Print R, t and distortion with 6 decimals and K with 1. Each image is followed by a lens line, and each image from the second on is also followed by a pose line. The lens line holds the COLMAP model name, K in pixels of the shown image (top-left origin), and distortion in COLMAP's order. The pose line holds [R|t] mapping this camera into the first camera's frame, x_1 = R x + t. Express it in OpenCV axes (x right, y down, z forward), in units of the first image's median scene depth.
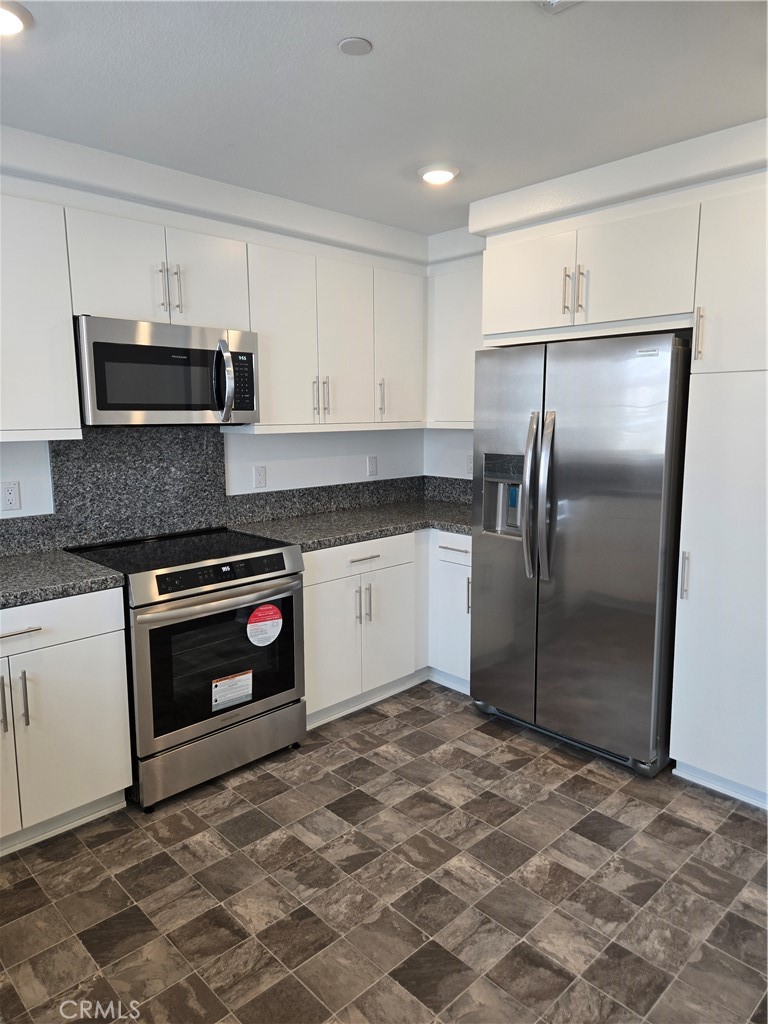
lens RADIAL K [[683.9, 0, 383.5], [0, 683.9, 503.7], [0, 0, 1]] dist [0.048424, -0.011451]
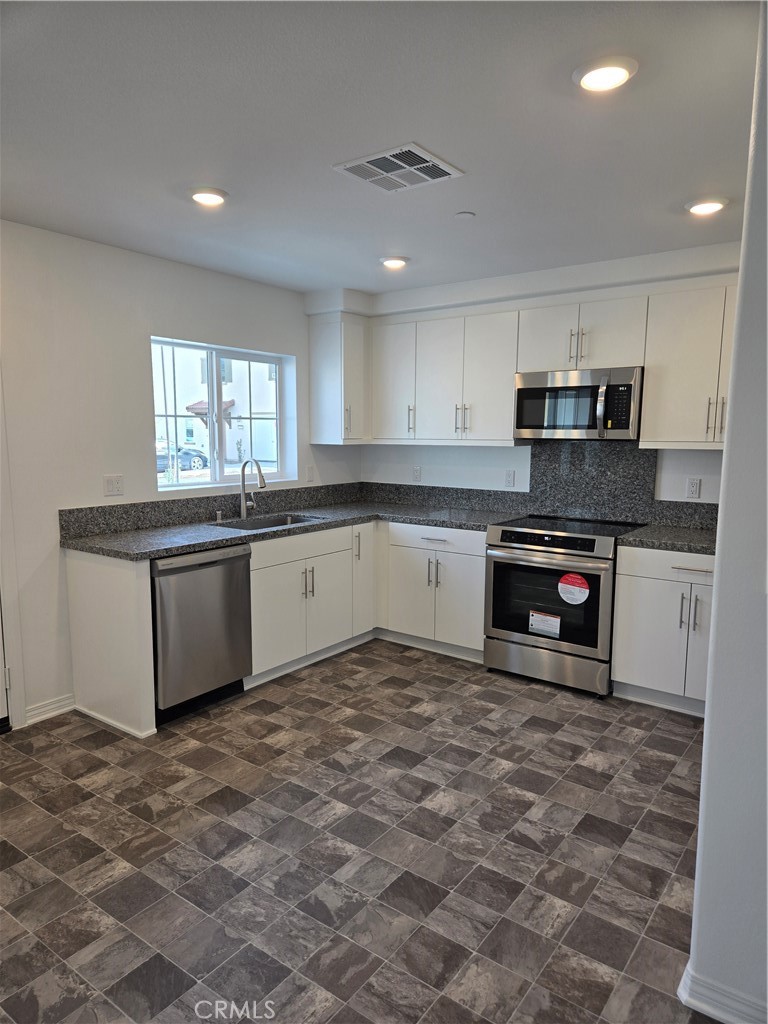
lens RADIAL K [[683.9, 0, 382.9], [0, 683.9, 517.6], [0, 0, 1]] dist [0.048424, -0.011451]
pose [[0.159157, 0.130015, -0.978655, 1.091008], [-0.142010, 0.983996, 0.107629, -0.053298], [0.976986, 0.121849, 0.175073, 0.390232]]
